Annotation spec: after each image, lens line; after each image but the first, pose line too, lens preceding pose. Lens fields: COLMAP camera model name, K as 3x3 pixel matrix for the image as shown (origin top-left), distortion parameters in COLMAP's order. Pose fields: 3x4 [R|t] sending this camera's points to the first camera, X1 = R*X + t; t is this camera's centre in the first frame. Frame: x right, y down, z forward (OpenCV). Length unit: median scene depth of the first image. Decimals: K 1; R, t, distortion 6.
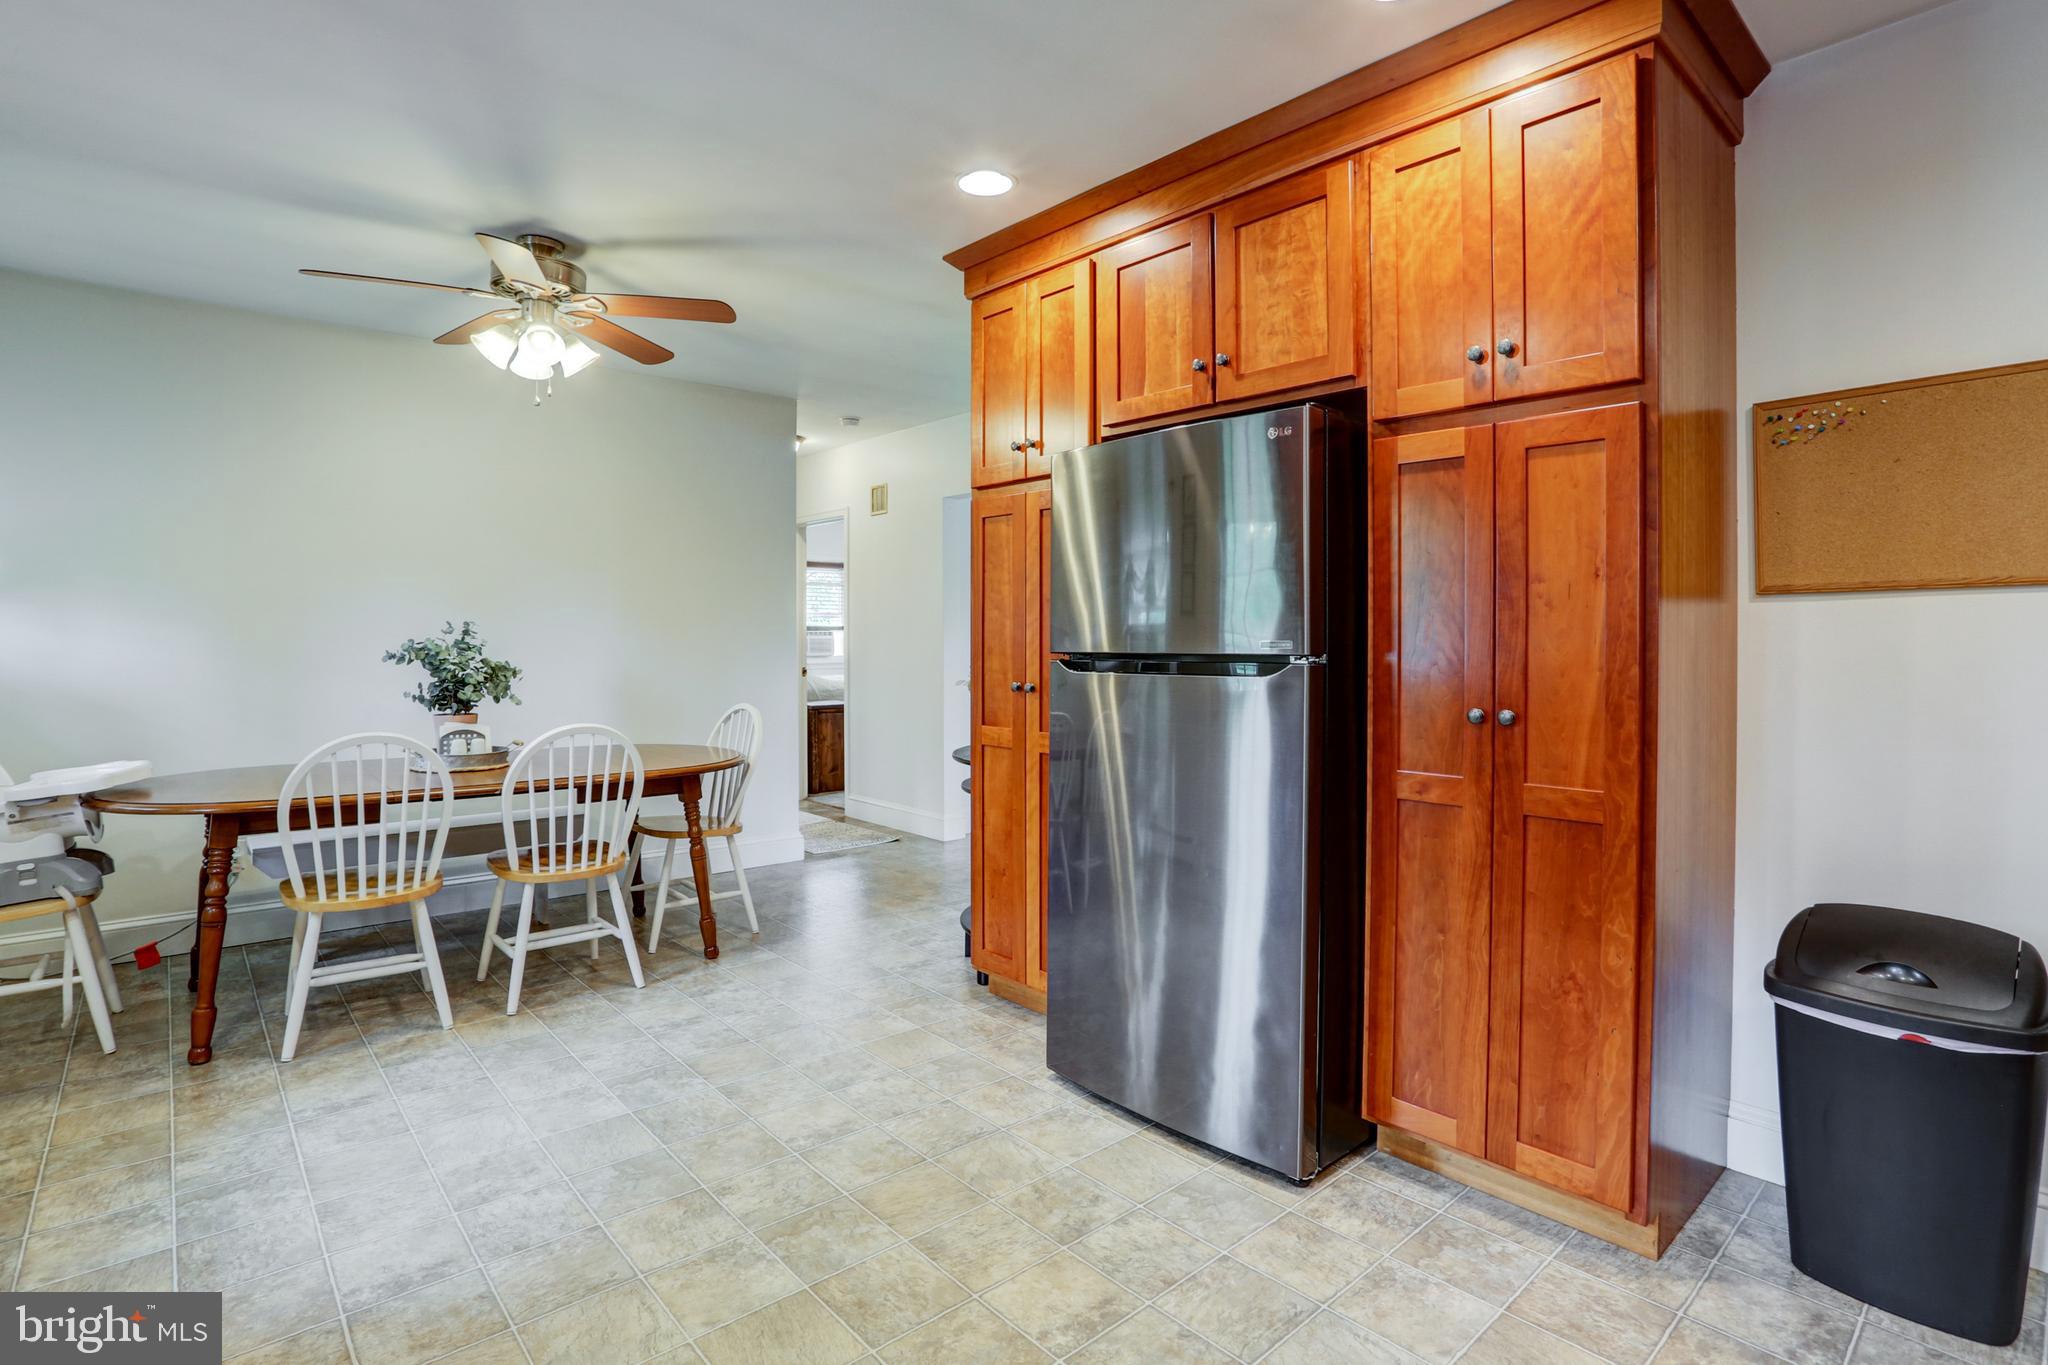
lens RADIAL K [[1001.1, 0, 988.6], [0, 1001.1, 644.0], [0, 0, 1]] dist [-0.056500, 0.017790]
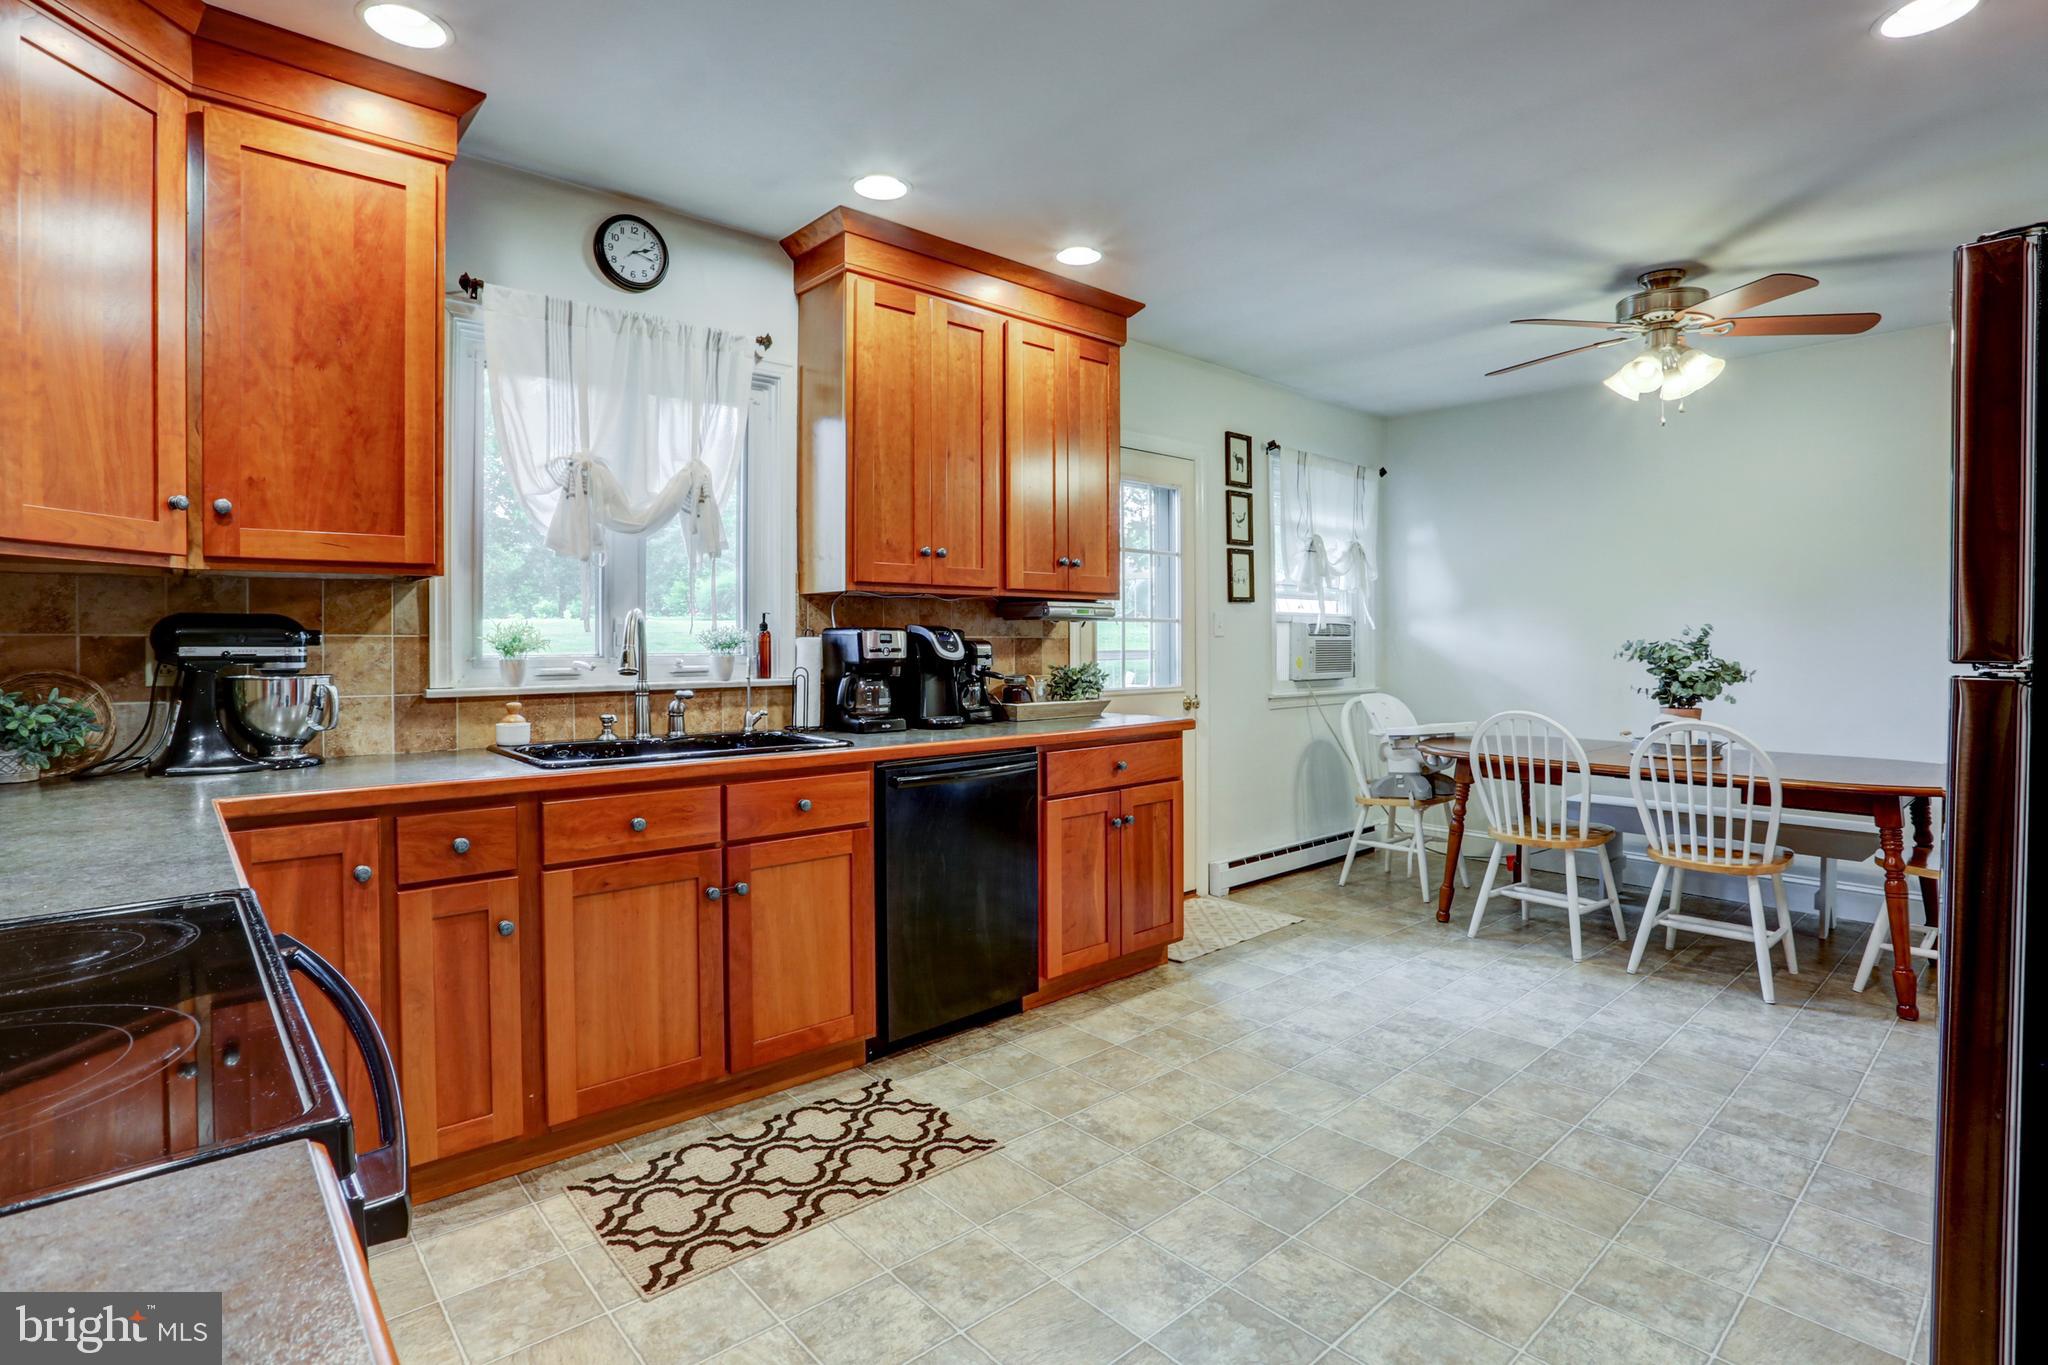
lens RADIAL K [[992.1, 0, 1064.6], [0, 992.1, 653.7], [0, 0, 1]] dist [-0.033840, 0.000349]
pose [[0.047923, 0.012054, -0.998778, 0.680703], [-0.003724, 0.999922, 0.011889, -0.000408], [0.998844, 0.003150, 0.047965, 0.333680]]
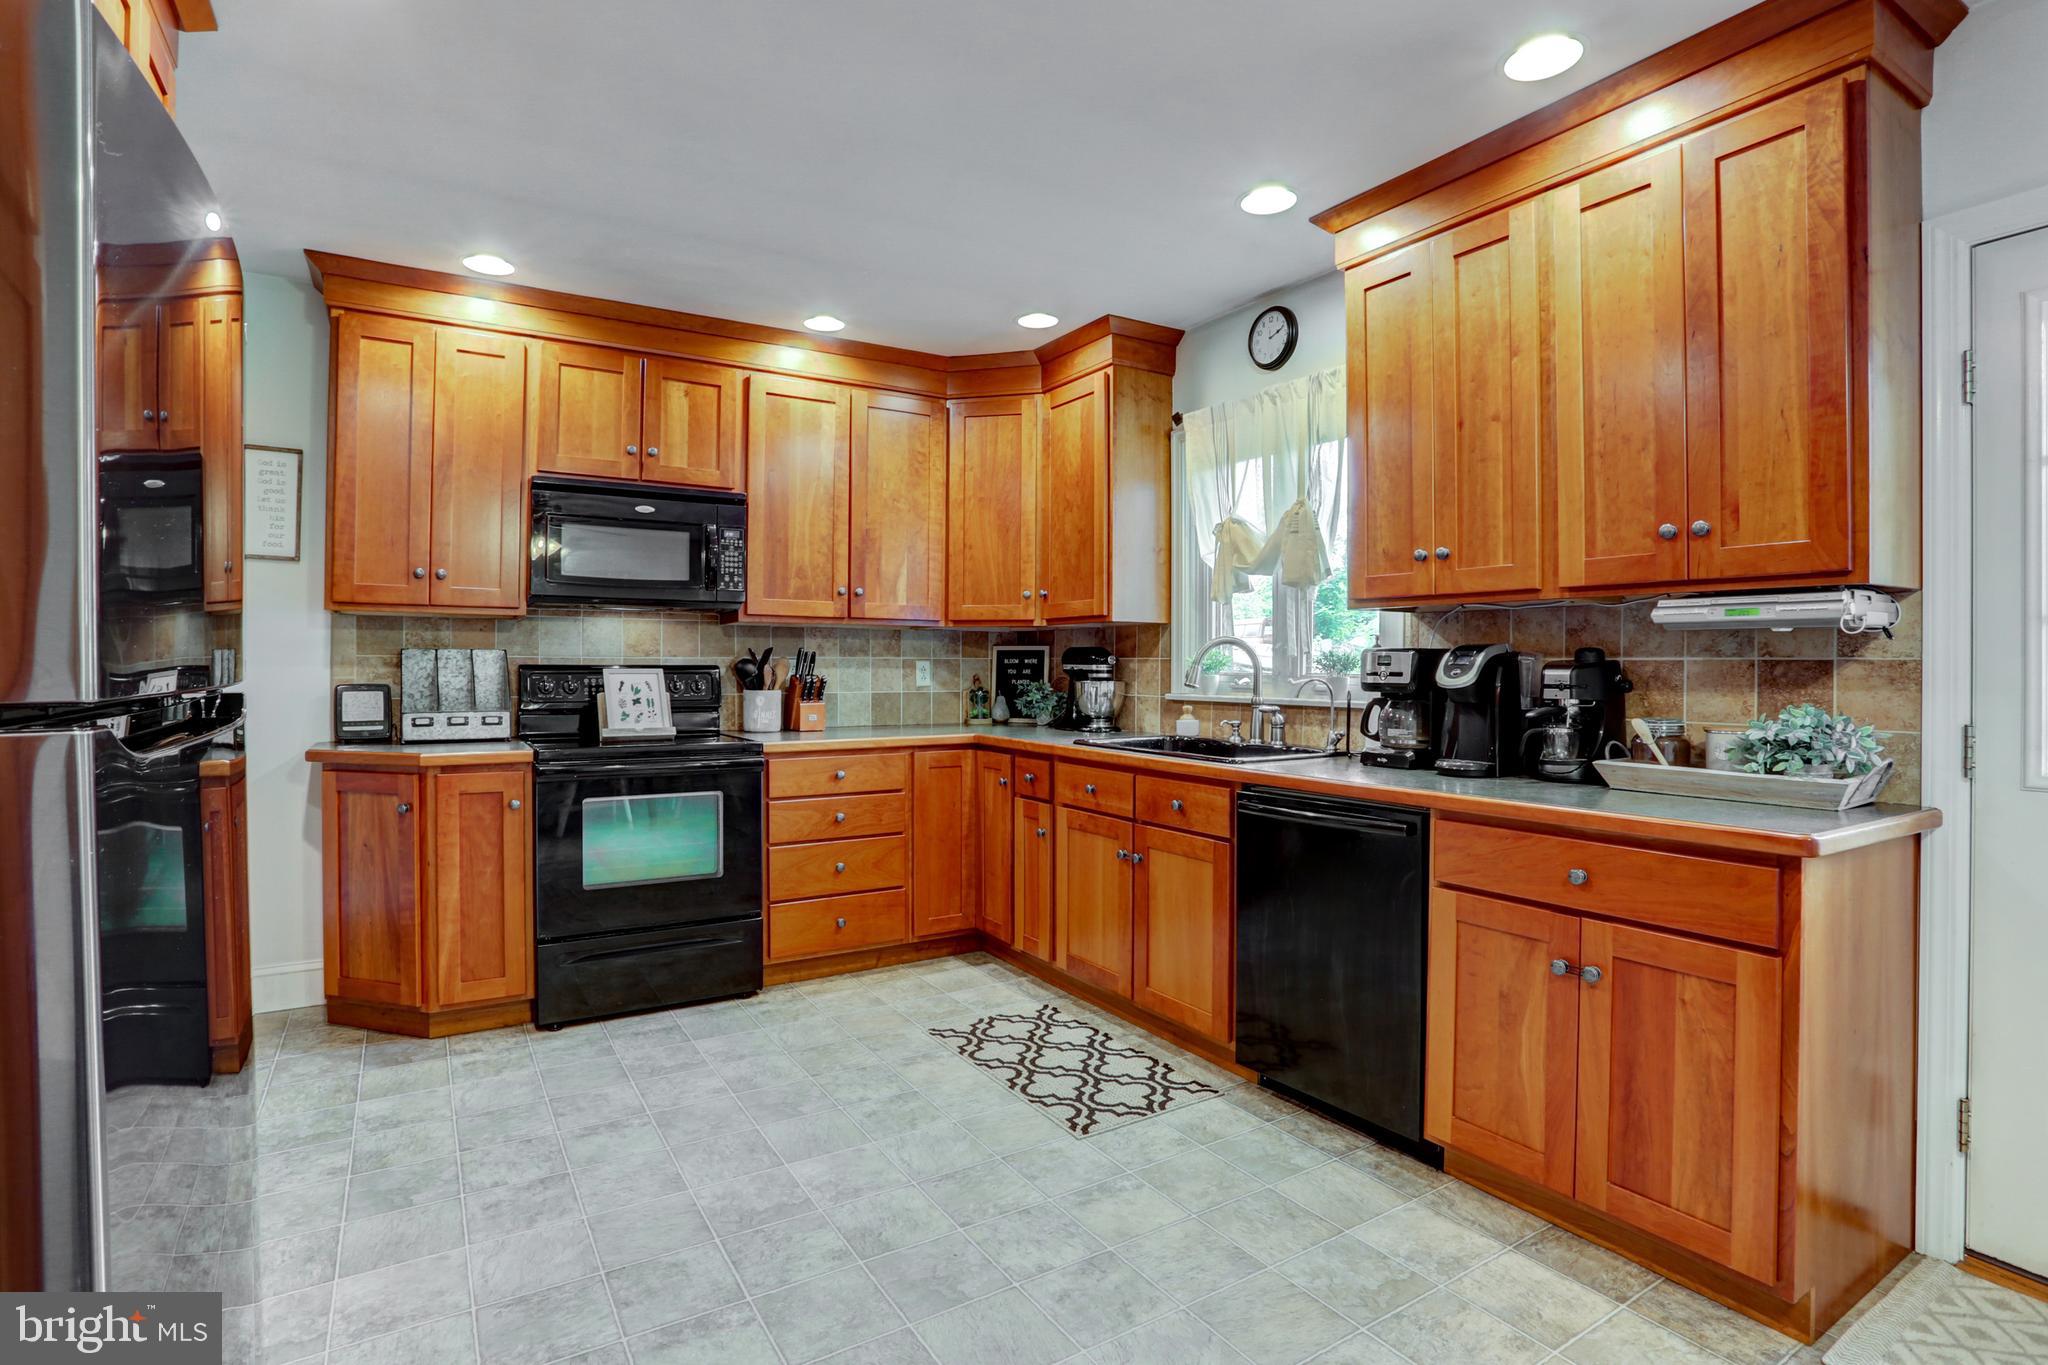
lens RADIAL K [[1017.9, 0, 1018.6], [0, 1017.9, 663.7], [0, 0, 1]] dist [-0.094944, 0.050946]
pose [[-0.989180, -0.005414, 0.146609, -0.232448], [-0.004553, 0.999970, 0.006210, -0.005160], [-0.146638, 0.005476, -0.989175, 1.223045]]
